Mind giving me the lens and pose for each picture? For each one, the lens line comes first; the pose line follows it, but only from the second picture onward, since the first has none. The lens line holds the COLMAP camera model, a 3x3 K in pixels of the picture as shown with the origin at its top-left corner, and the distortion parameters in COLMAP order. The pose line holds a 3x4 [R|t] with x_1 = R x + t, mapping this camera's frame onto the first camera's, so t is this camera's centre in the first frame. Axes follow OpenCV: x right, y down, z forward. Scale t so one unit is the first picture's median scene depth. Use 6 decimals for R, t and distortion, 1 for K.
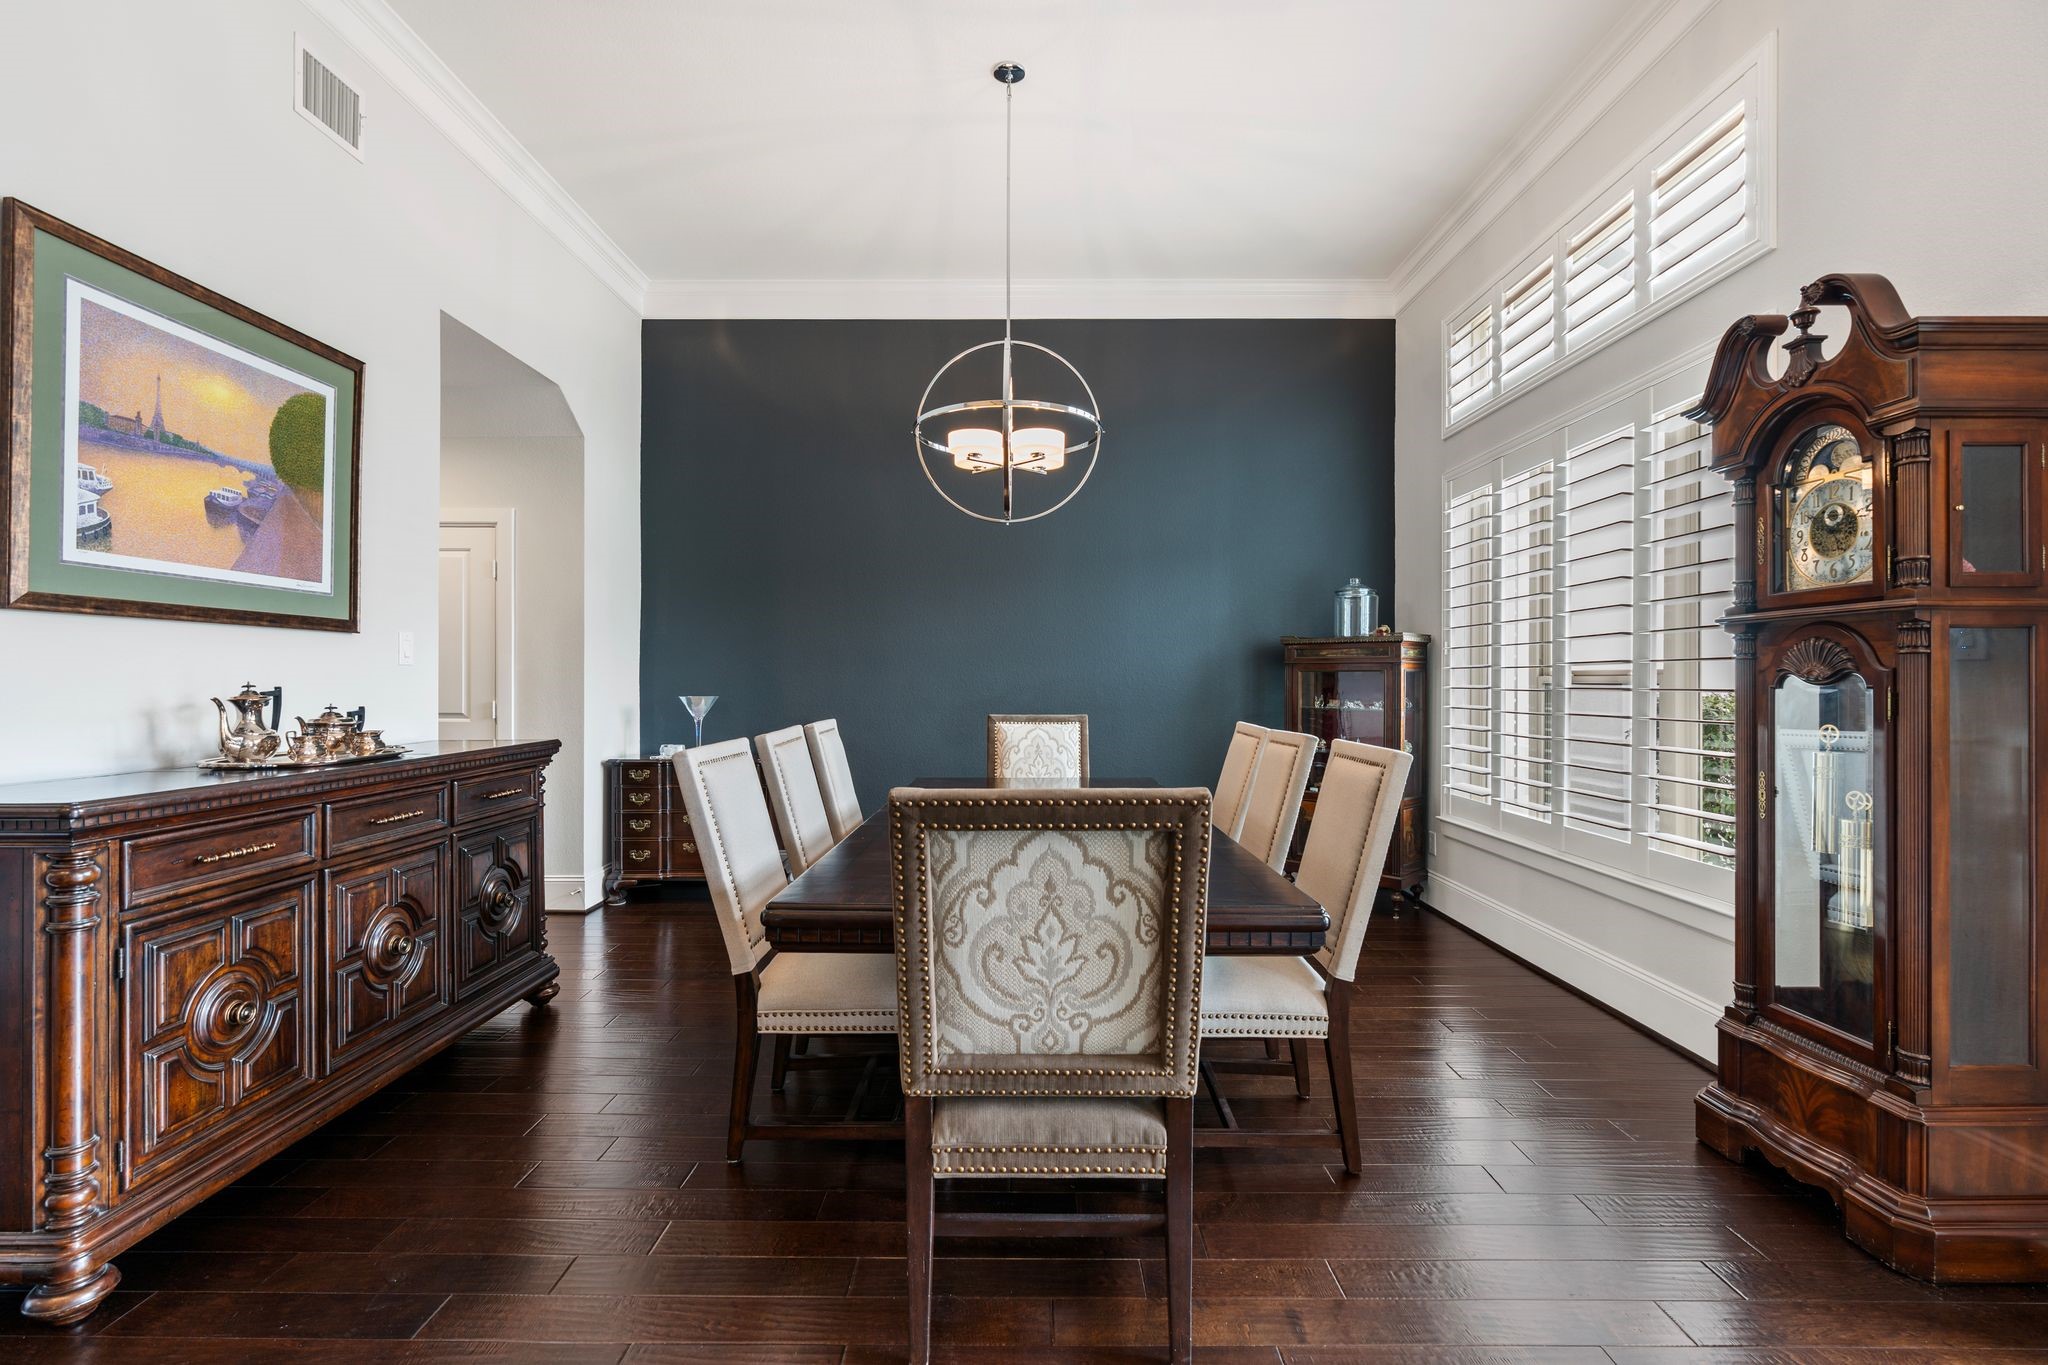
lens RADIAL K [[915.1, 0, 1022.2], [0, 915.1, 678.6], [0, 0, 1]] dist [-0.009789, 0.001751]
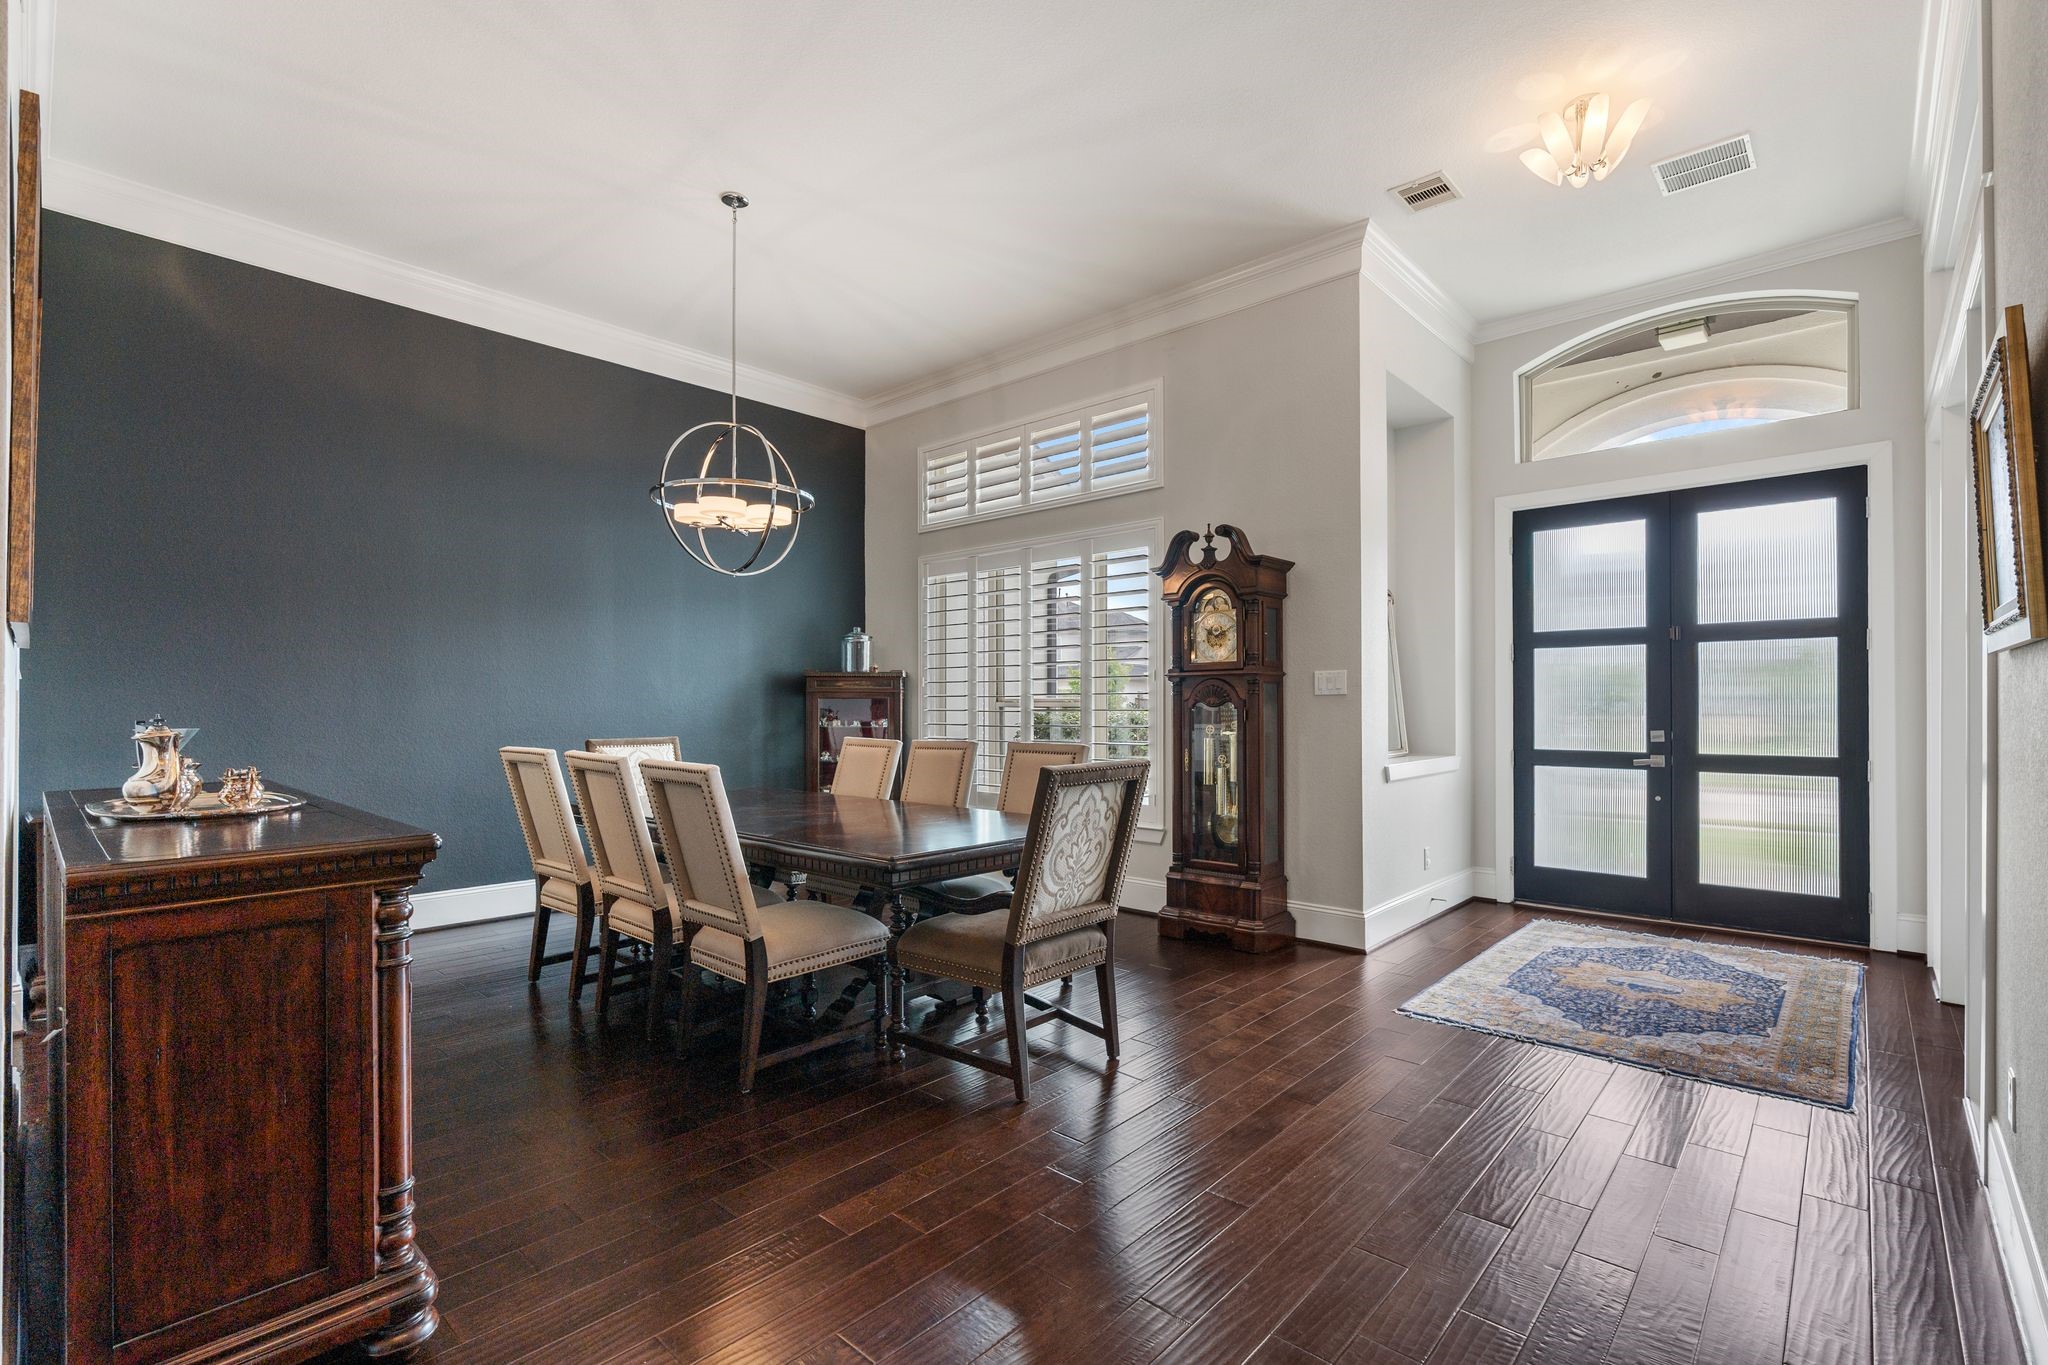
lens RADIAL K [[918.0, 0, 1019.6], [0, 918.0, 702.4], [0, 0, 1]] dist [-0.000714, 0.000350]
pose [[0.673323, -0.002193, 0.739345, -0.939815], [0.001300, 0.999998, 0.001782, -0.008070], [-0.739347, -0.000238, 0.673325, -0.125244]]
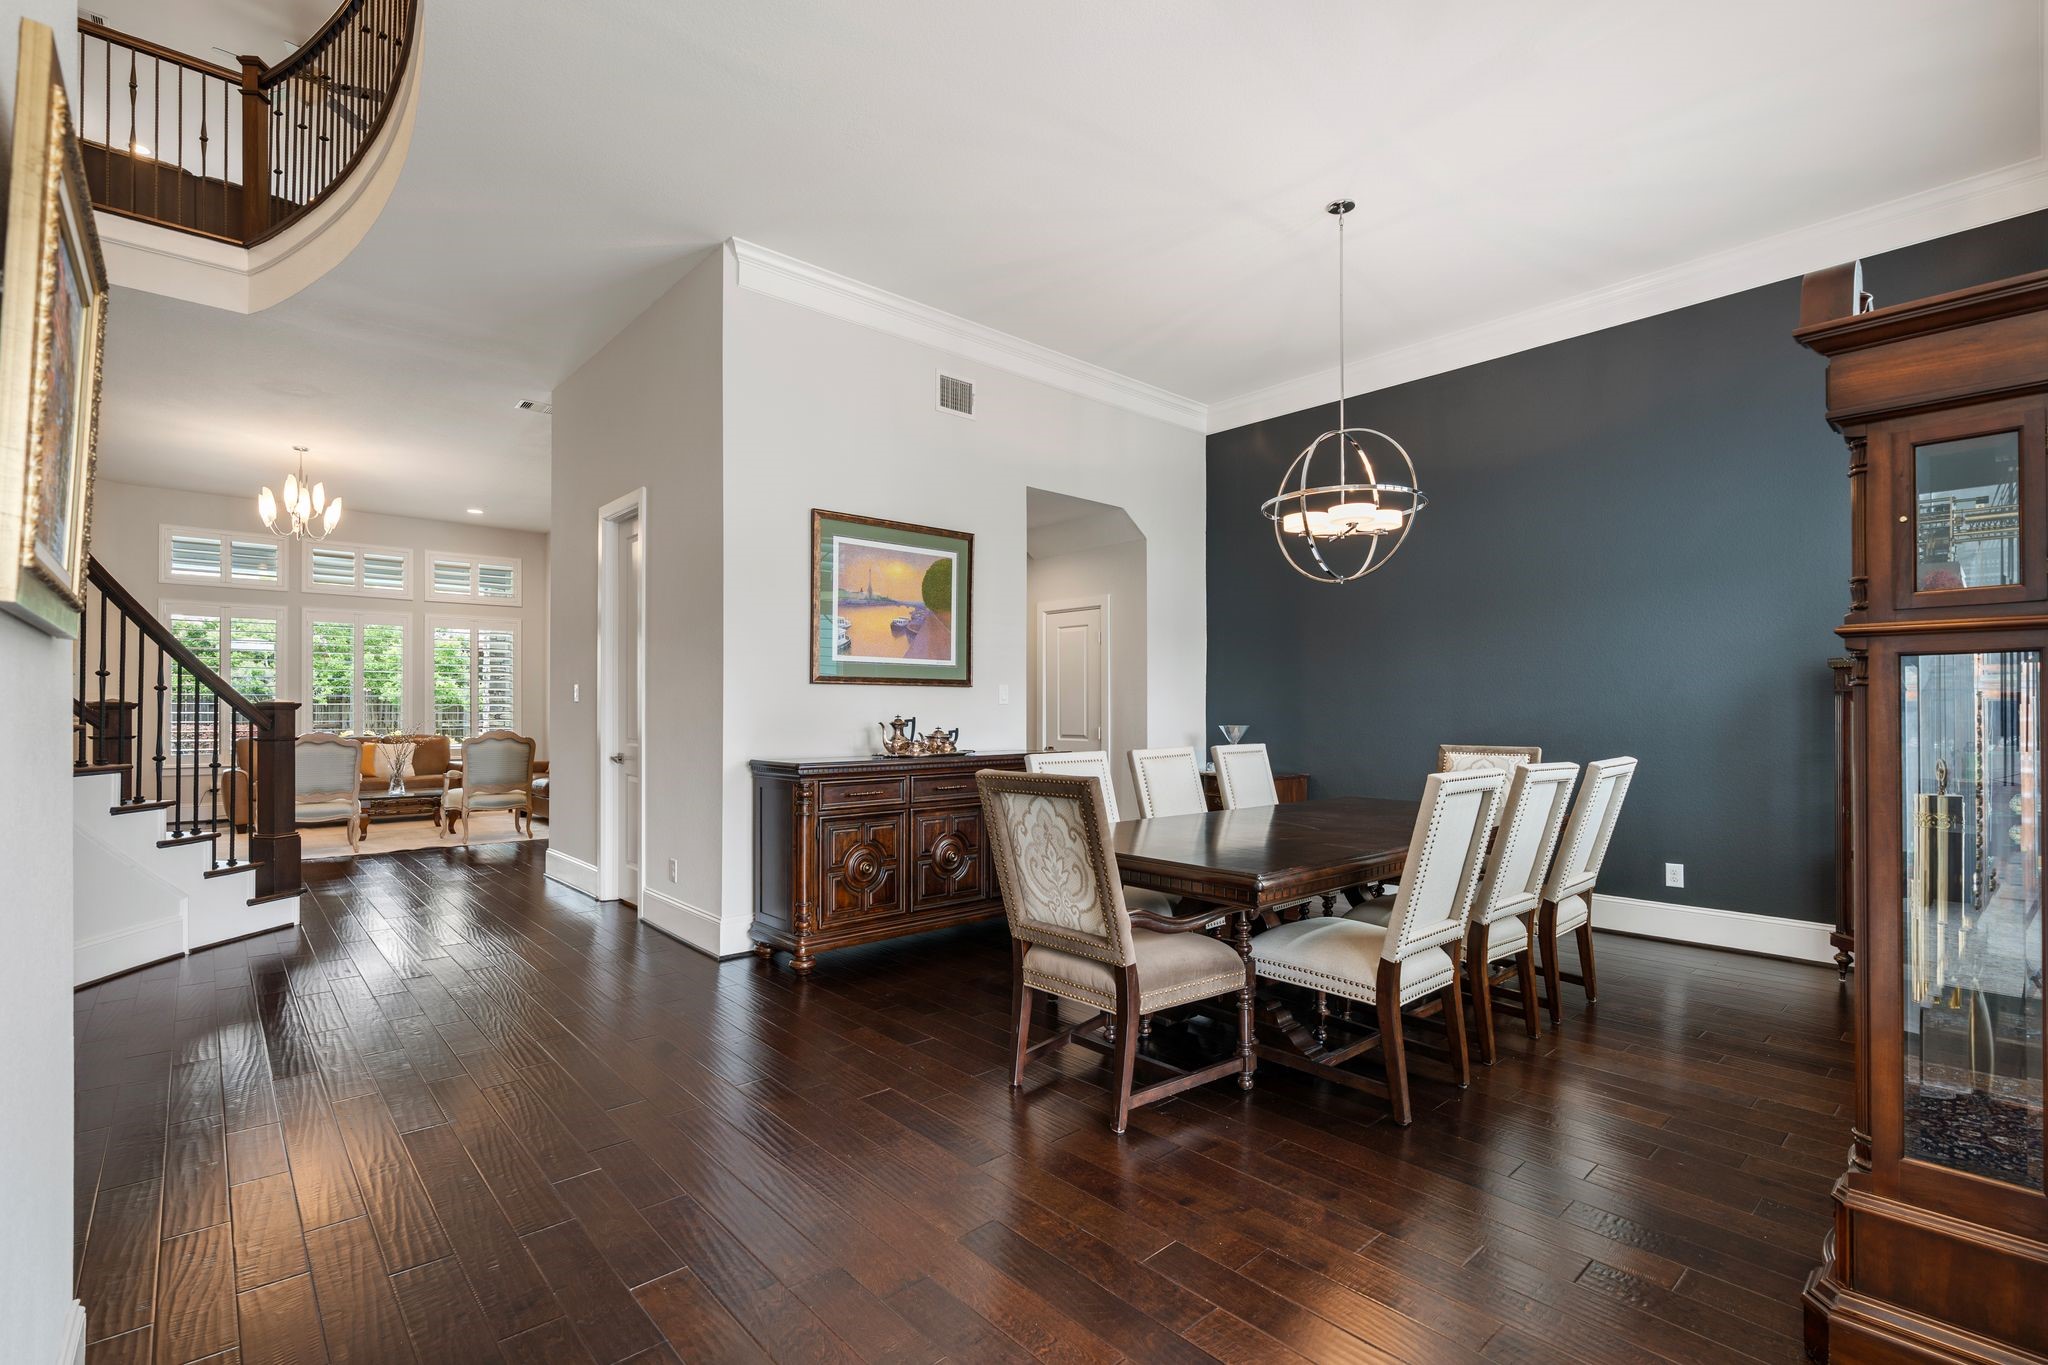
lens RADIAL K [[918.7, 0, 1014.3], [0, 918.7, 702.1], [0, 0, 1]] dist [-0.036630, 0.000232]
pose [[0.667424, -0.009445, -0.744618, 0.846242], [0.002322, 0.999941, -0.010601, -0.002022], [0.744674, 0.005346, 0.667407, -0.167039]]
